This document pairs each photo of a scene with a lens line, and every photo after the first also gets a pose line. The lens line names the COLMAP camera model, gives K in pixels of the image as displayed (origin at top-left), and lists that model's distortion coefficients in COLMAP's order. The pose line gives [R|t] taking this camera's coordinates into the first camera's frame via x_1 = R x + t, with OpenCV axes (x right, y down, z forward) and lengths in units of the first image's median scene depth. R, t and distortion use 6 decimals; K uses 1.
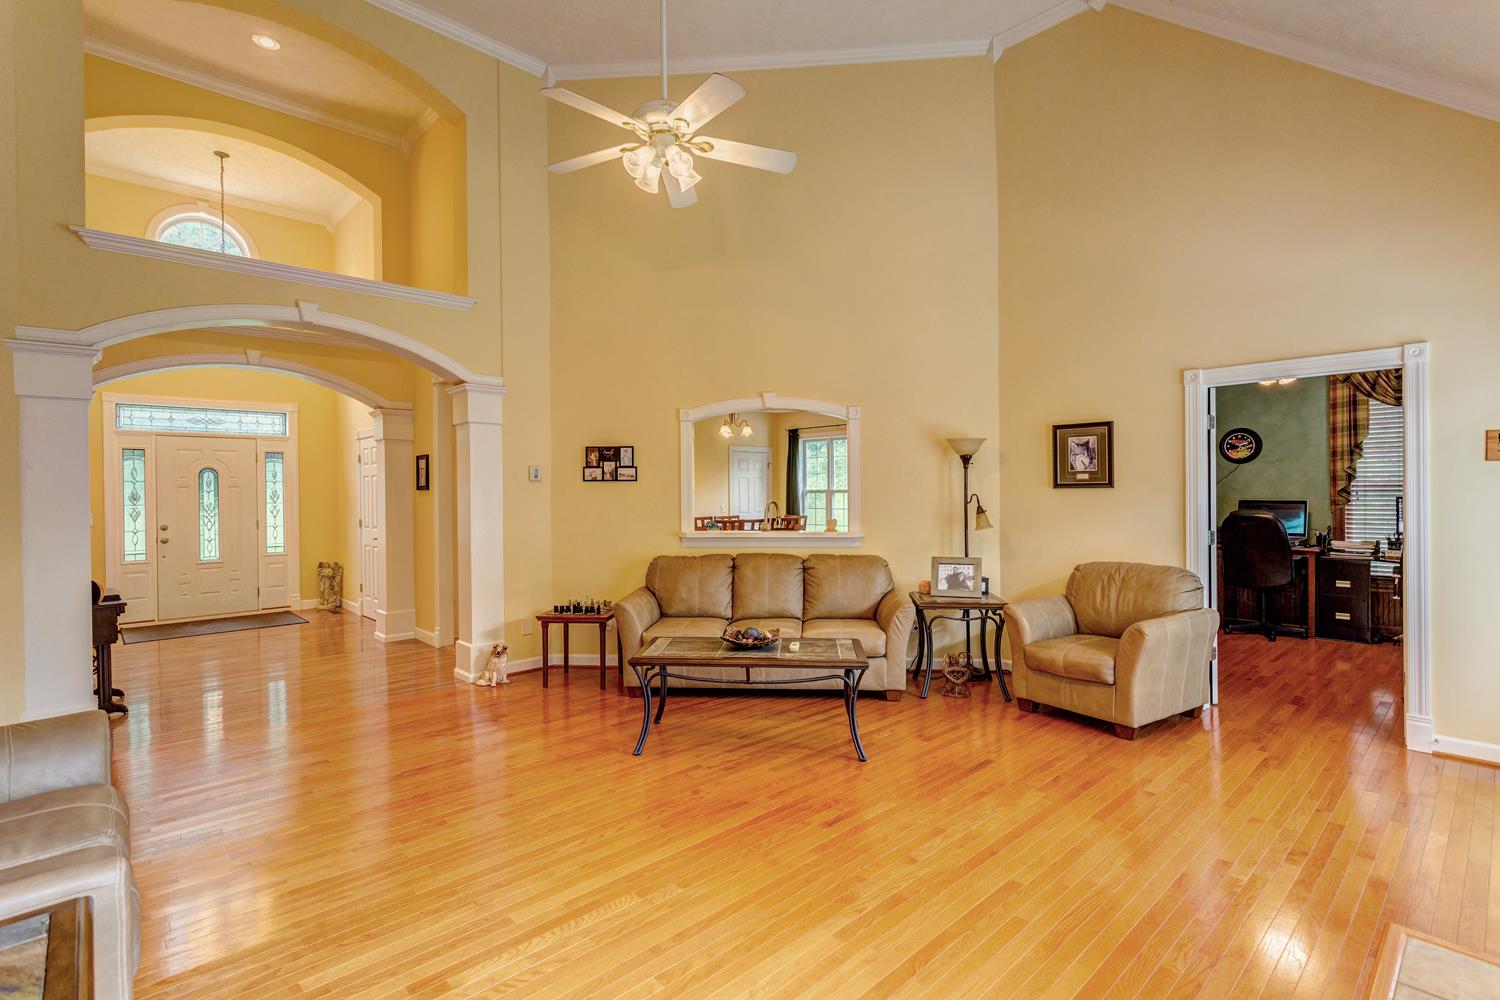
lens RADIAL K [[706.9, 0, 738.2], [0, 706.9, 493.7], [0, 0, 1]] dist [0.003568, 0.000468]
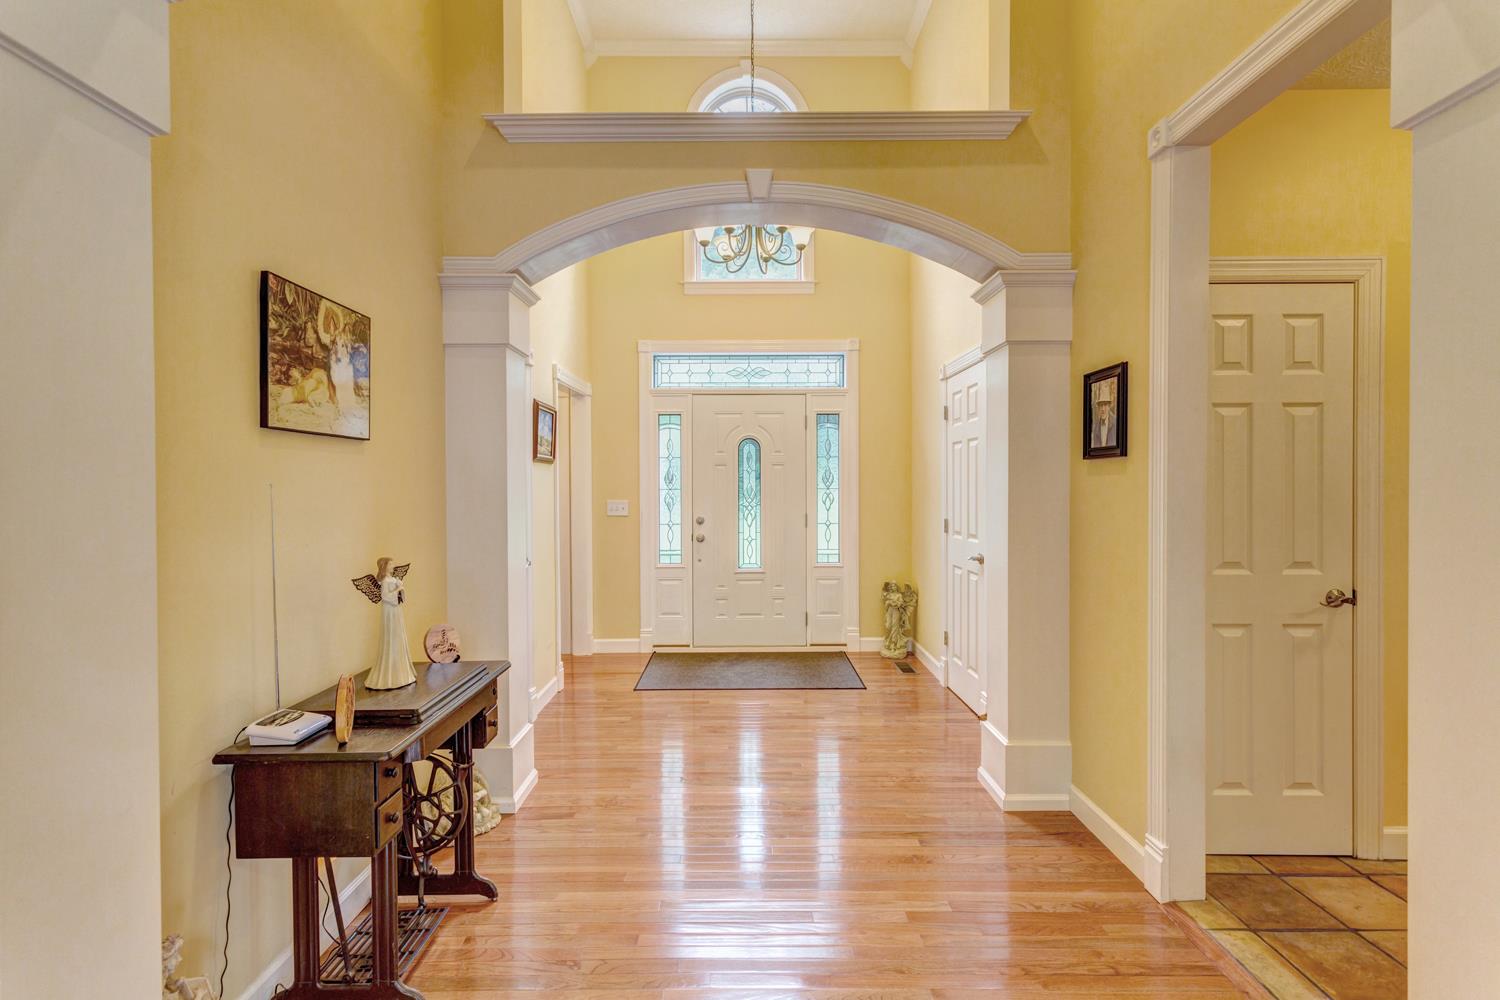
lens RADIAL K [[719.4, 0, 753.7], [0, 719.4, 491.6], [0, 0, 1]] dist [0.012821, -0.000199]
pose [[0.745266, 0.013458, -0.666632, -0.313397], [-0.006968, 0.999899, 0.012396, 0.009668], [0.666731, -0.004593, 0.745284, 0.552853]]
